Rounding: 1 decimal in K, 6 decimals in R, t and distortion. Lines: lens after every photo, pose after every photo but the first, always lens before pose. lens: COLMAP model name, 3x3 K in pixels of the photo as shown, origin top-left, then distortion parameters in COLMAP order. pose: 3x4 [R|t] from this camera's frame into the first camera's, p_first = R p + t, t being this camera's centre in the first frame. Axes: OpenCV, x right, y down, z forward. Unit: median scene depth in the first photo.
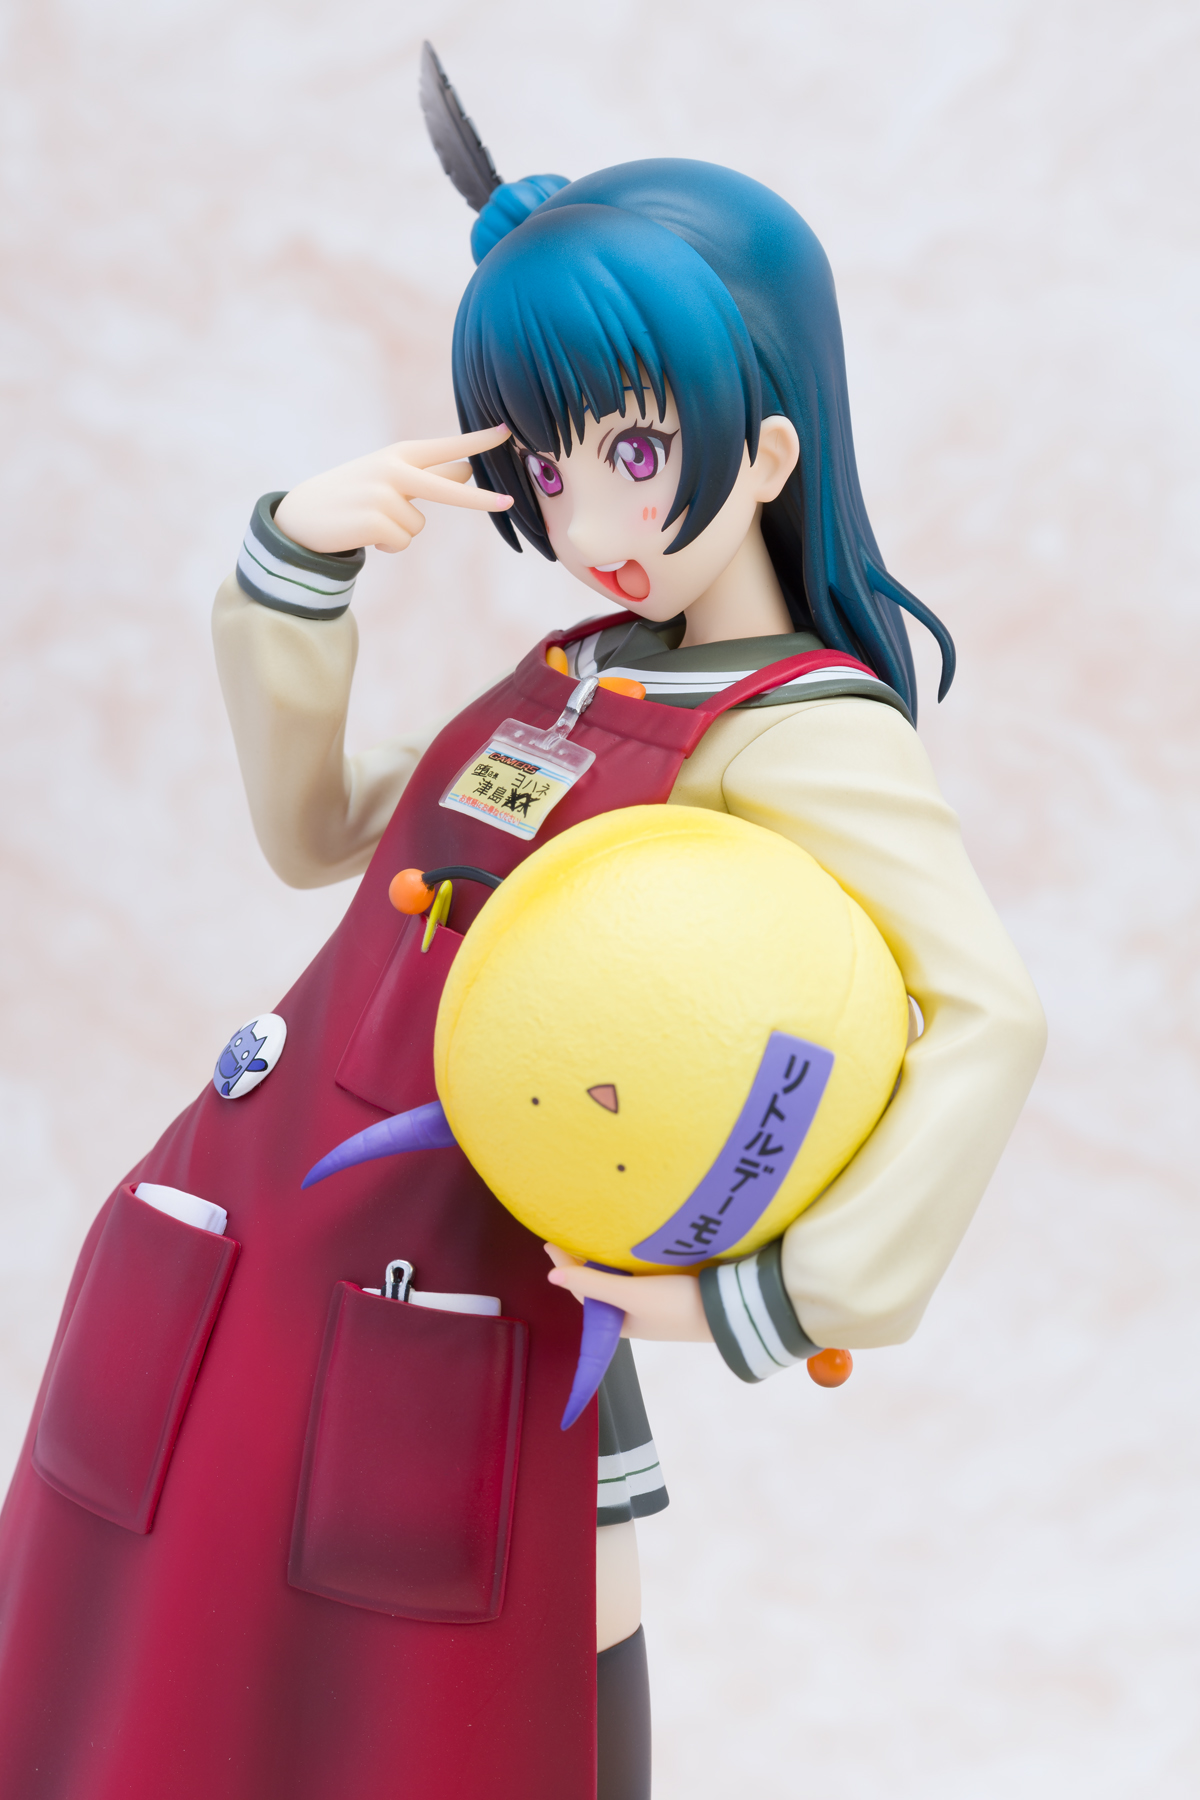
lens RADIAL K [[4476.1, 0, 598.6], [0, 4476.1, 907.6], [0, 0, 1]] dist [-0.022357, 0.000000]
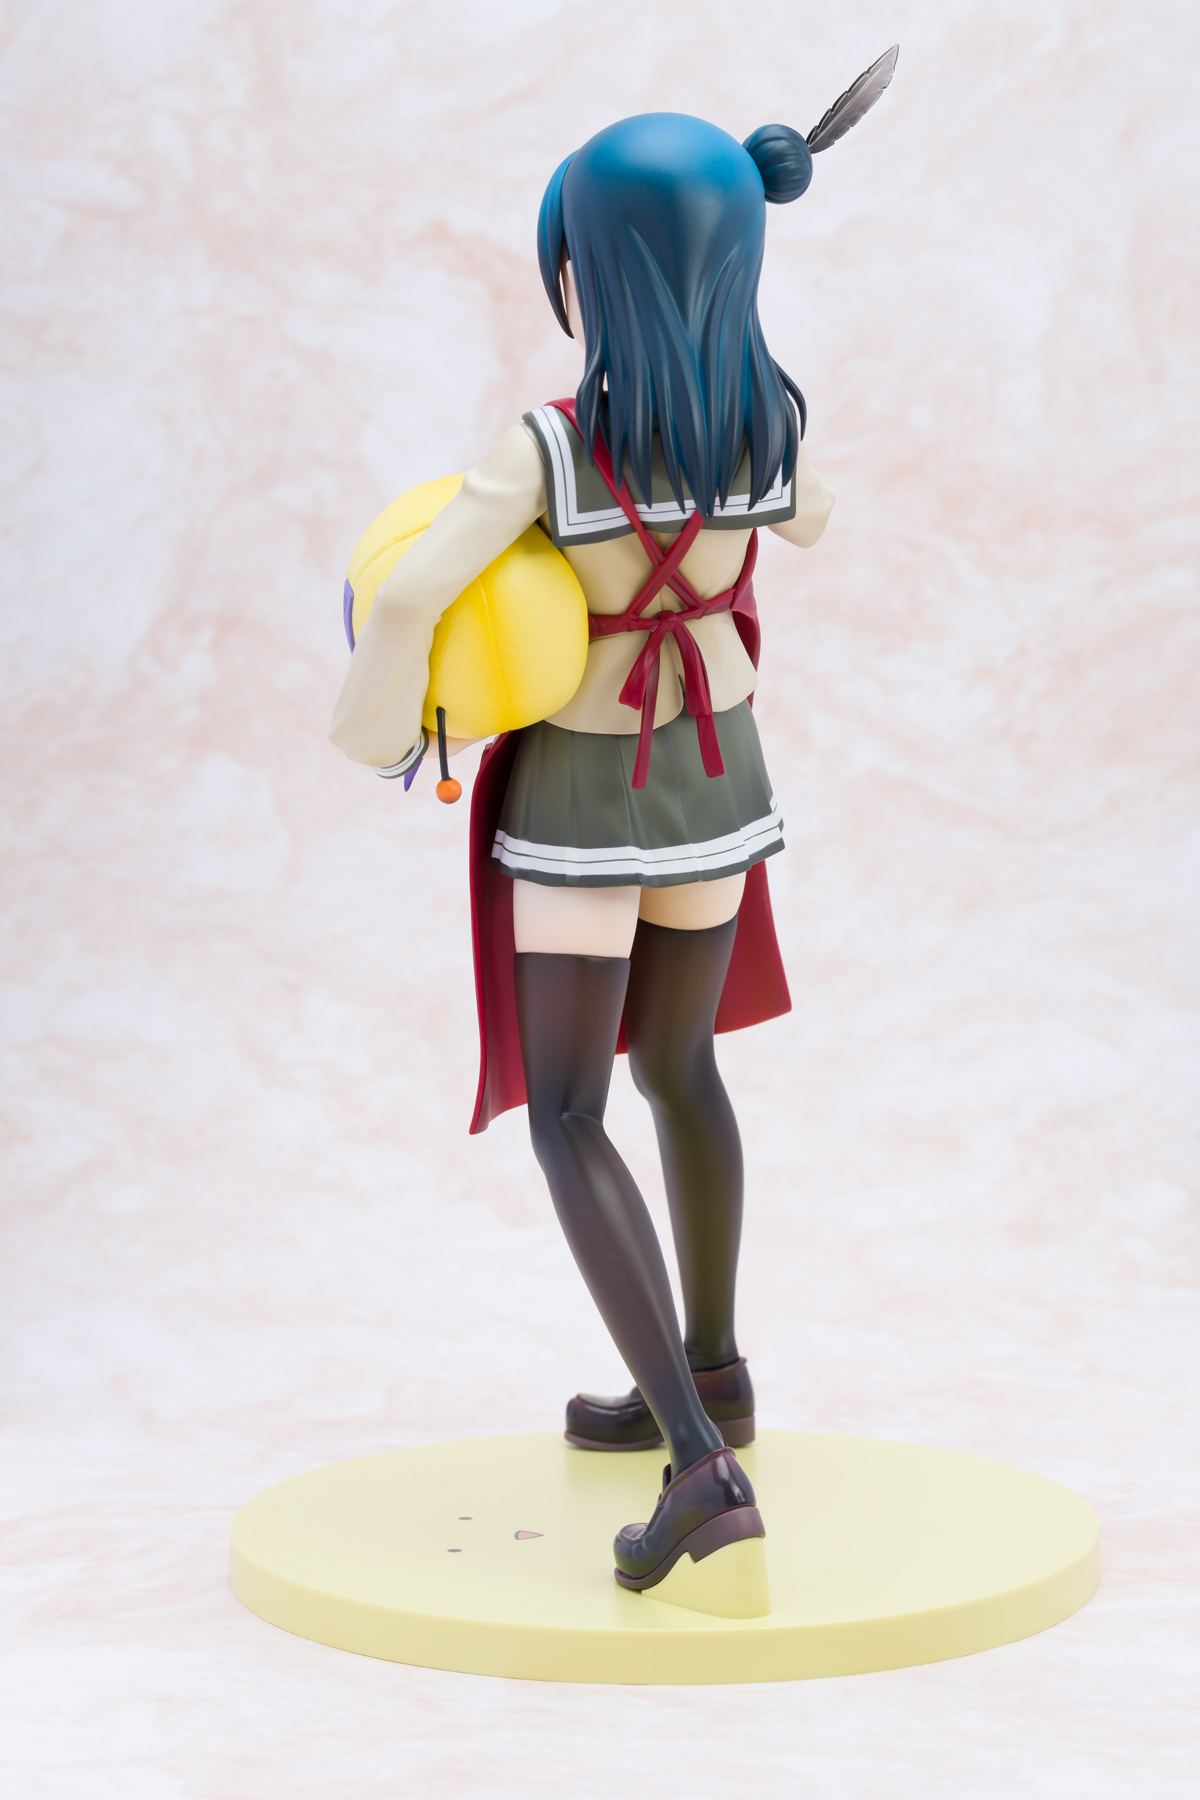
lens RADIAL K [[4476.1, 0, 592.9], [0, 4476.1, 899.0], [0, 0, 1]] dist [-0.022357, 0.000000]
pose [[0.999807, 0.002169, -0.019526, 0.017327], [-0.002647, 0.999696, -0.024513, 0.121475], [0.019466, 0.024560, 0.999509, -0.535329]]
